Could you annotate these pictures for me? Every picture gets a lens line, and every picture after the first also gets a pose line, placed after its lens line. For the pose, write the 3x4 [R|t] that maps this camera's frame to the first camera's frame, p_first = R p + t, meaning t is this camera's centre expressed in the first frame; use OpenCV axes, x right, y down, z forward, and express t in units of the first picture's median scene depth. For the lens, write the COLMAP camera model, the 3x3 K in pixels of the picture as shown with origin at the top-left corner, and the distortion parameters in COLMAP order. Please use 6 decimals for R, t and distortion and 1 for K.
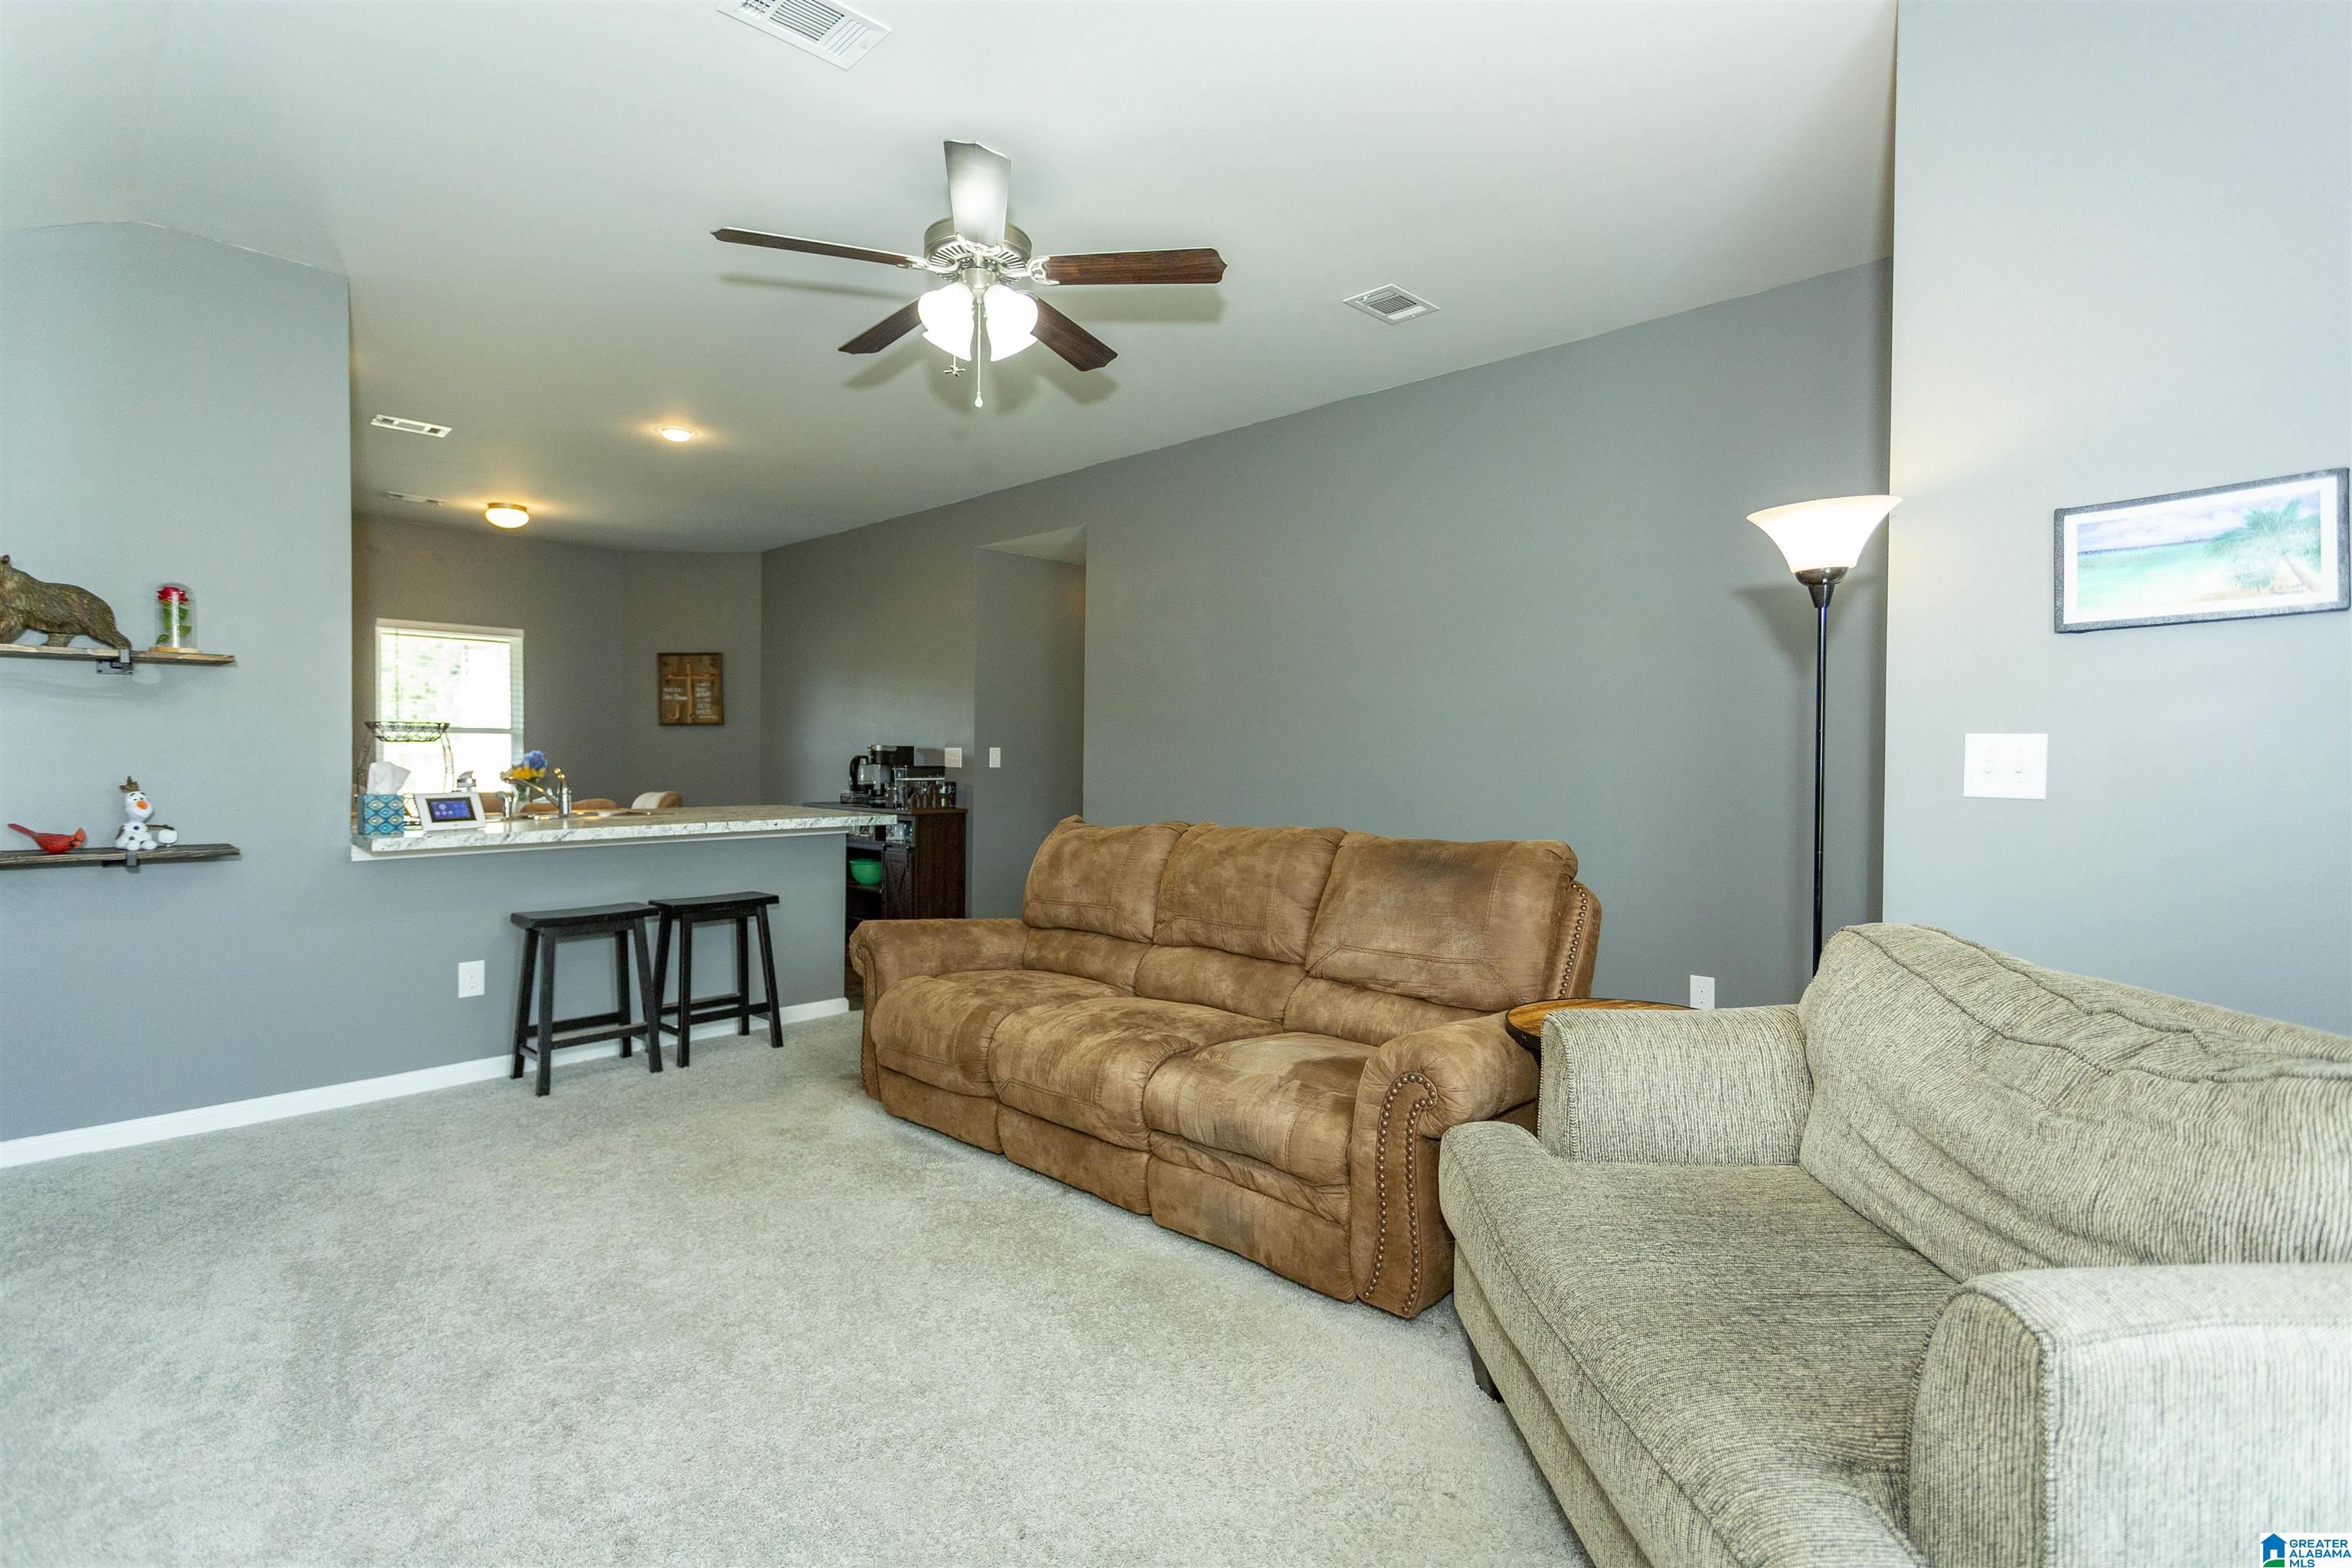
lens RADIAL K [[1115.2, 0, 1142.8], [0, 1115.2, 770.7], [0, 0, 1]] dist [0.002133, 0.001315]
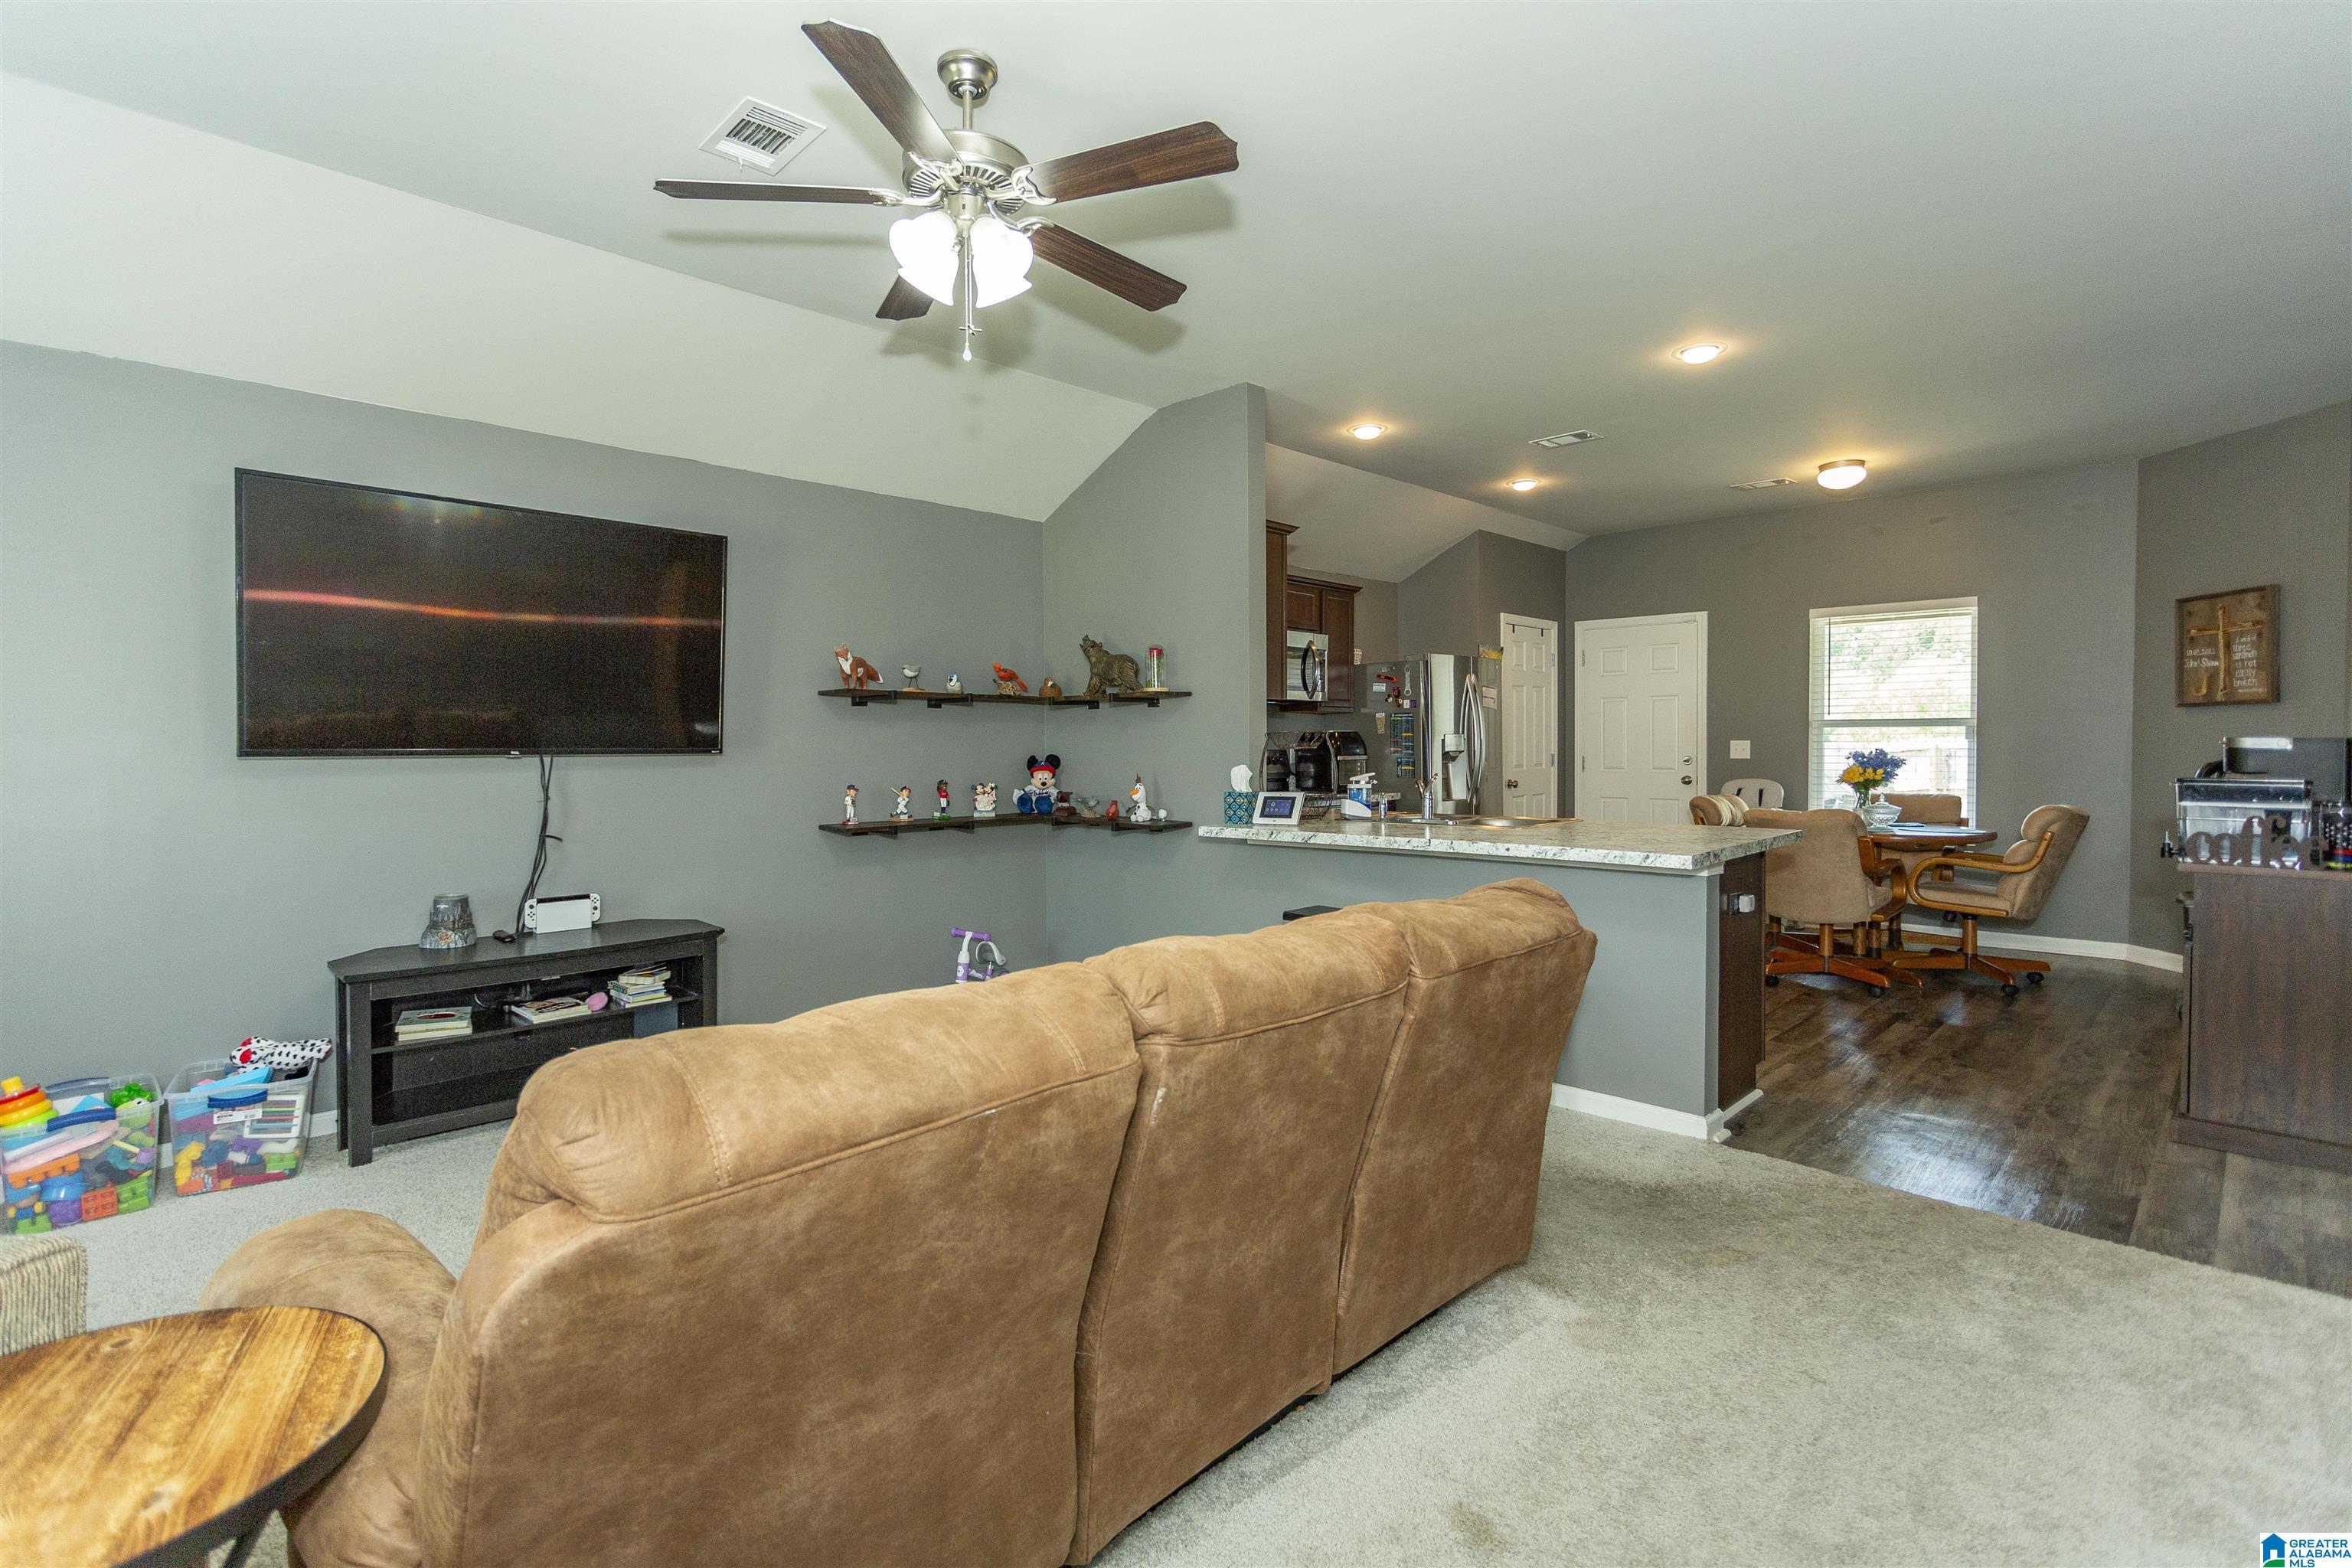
lens RADIAL K [[1115.2, 0, 1171.9], [0, 1115.2, 760.8], [0, 0, 1]] dist [0.002133, 0.001315]
pose [[0.018738, 0.013061, -0.999739, 0.302856], [-0.006928, 0.999892, 0.012933, -0.015532], [0.999800, 0.006683, 0.018826, 0.486367]]
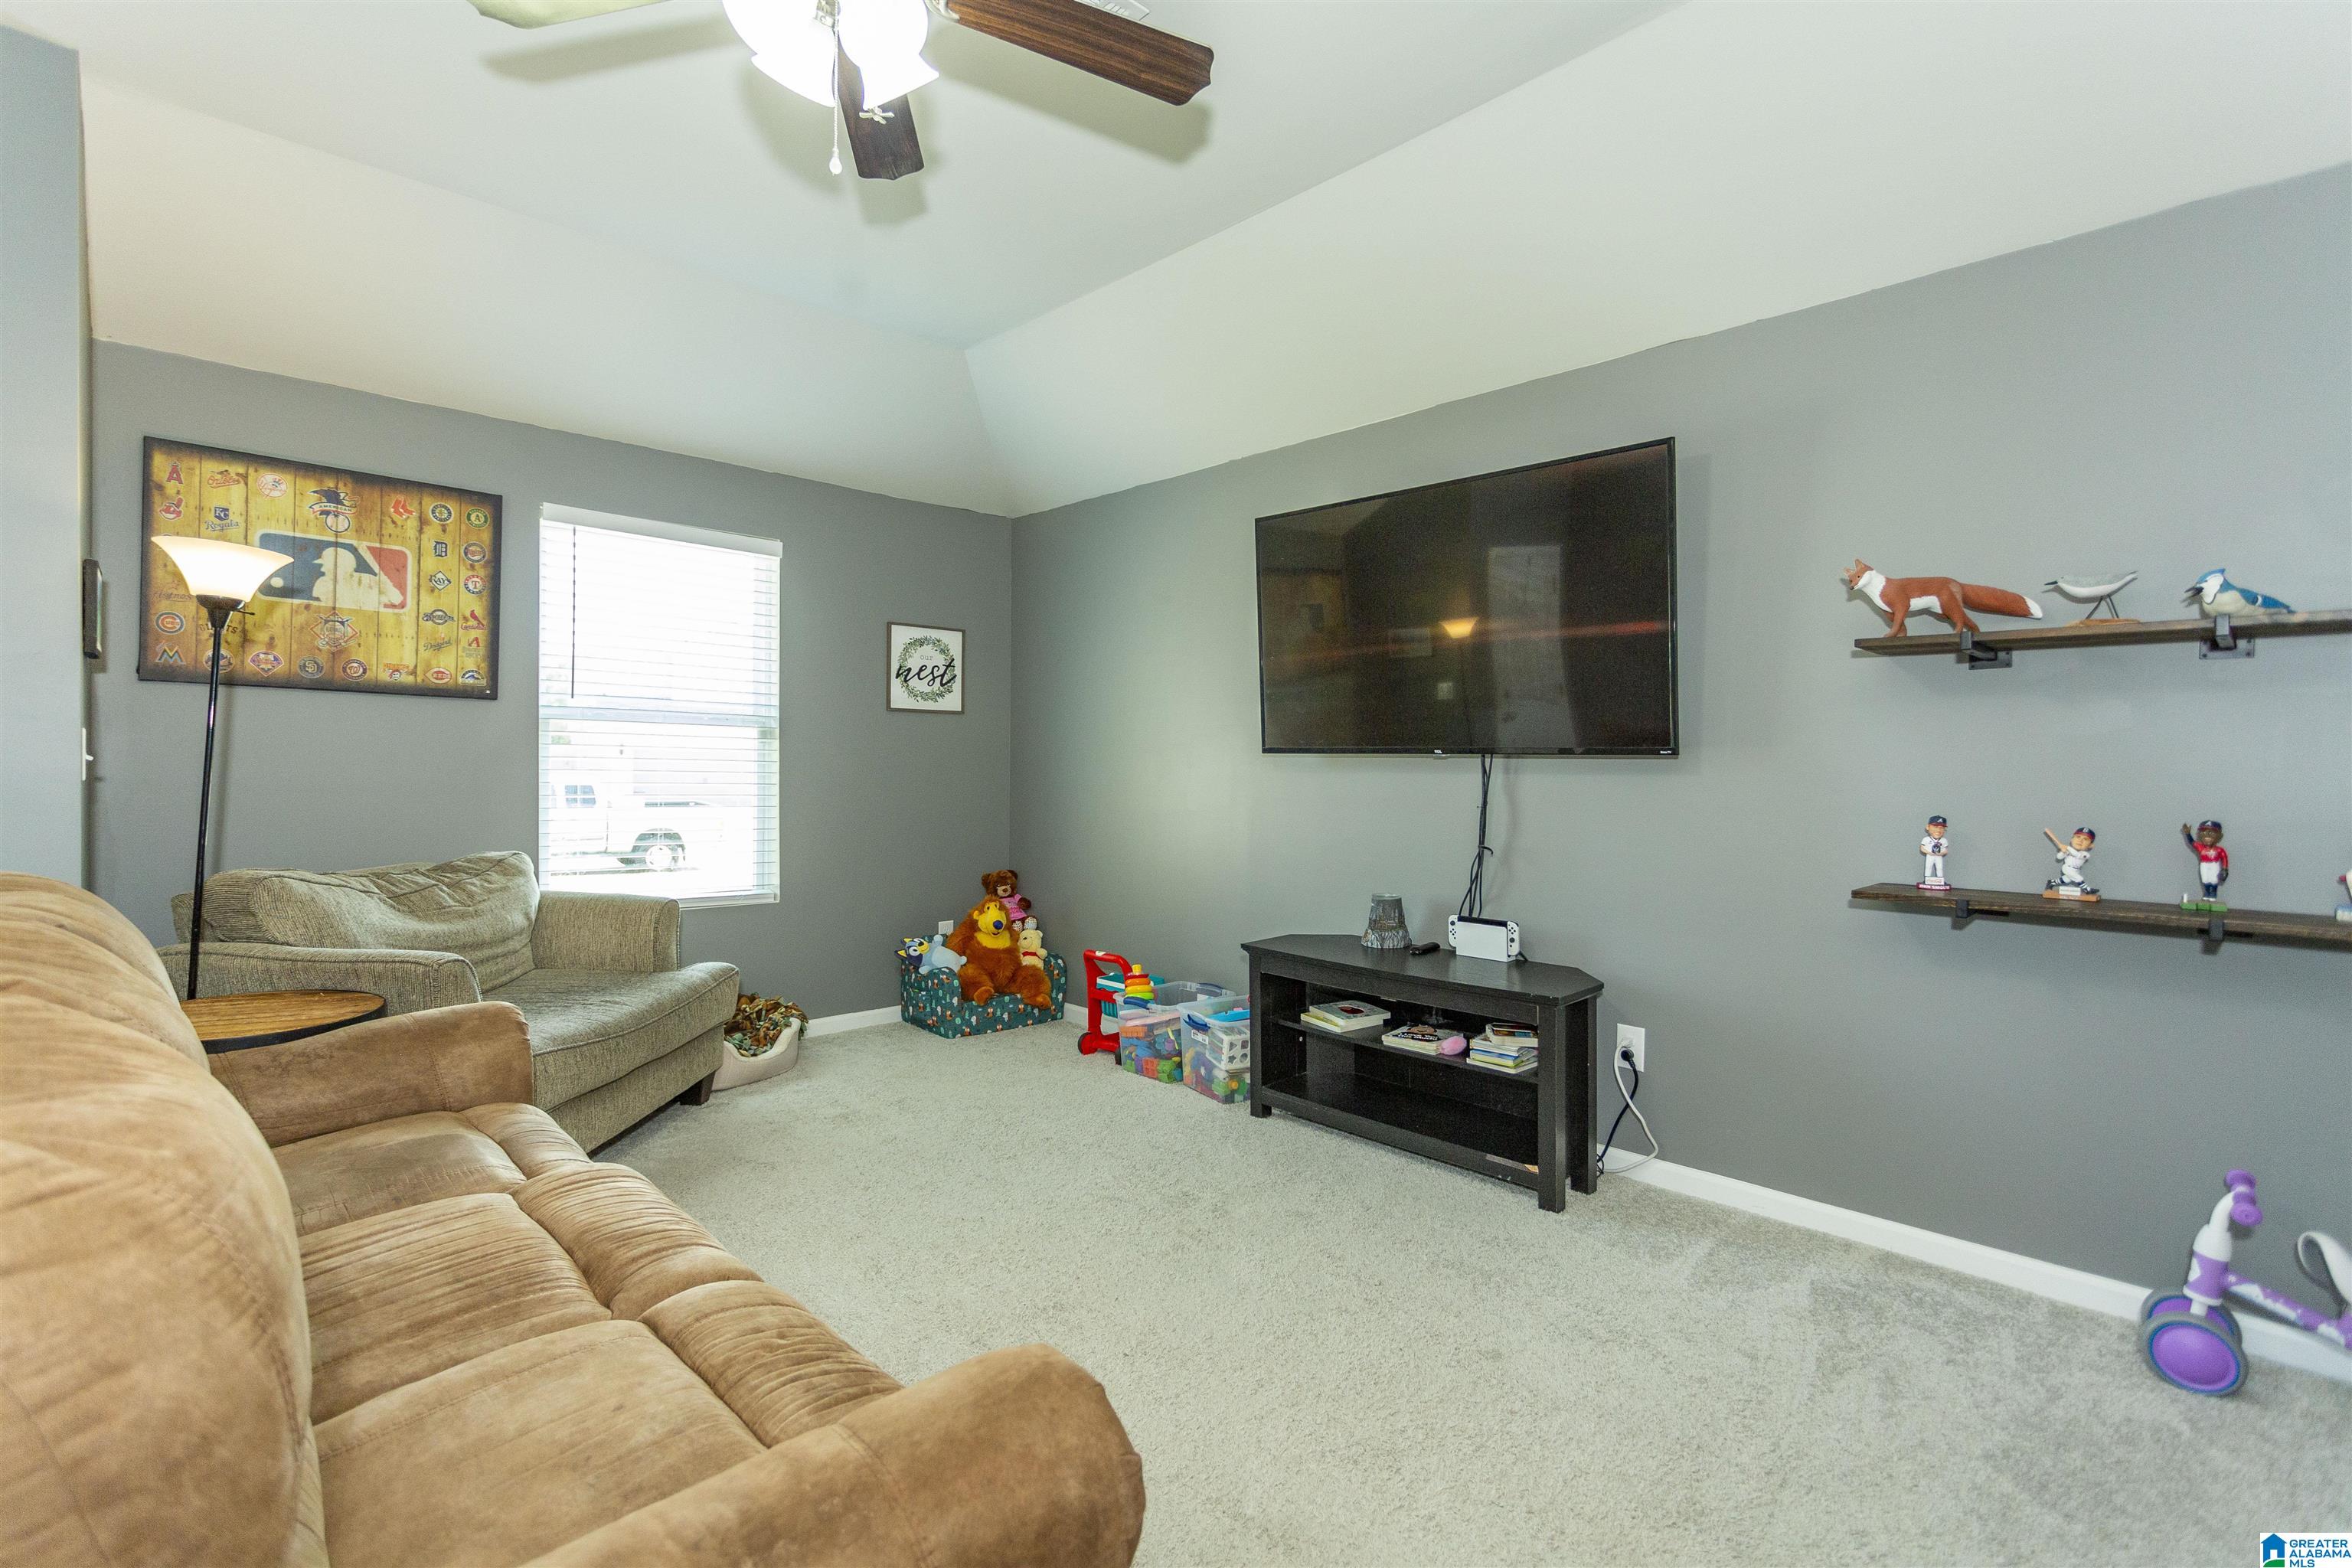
lens RADIAL K [[1115.2, 0, 1167.7], [0, 1115.2, 775.2], [0, 0, 1]] dist [0.002133, 0.001315]
pose [[-0.999246, -0.011387, 0.037114, -0.153539], [-0.010667, 0.999752, 0.019544, -0.008314], [-0.037327, 0.019133, -0.999120, 0.683978]]
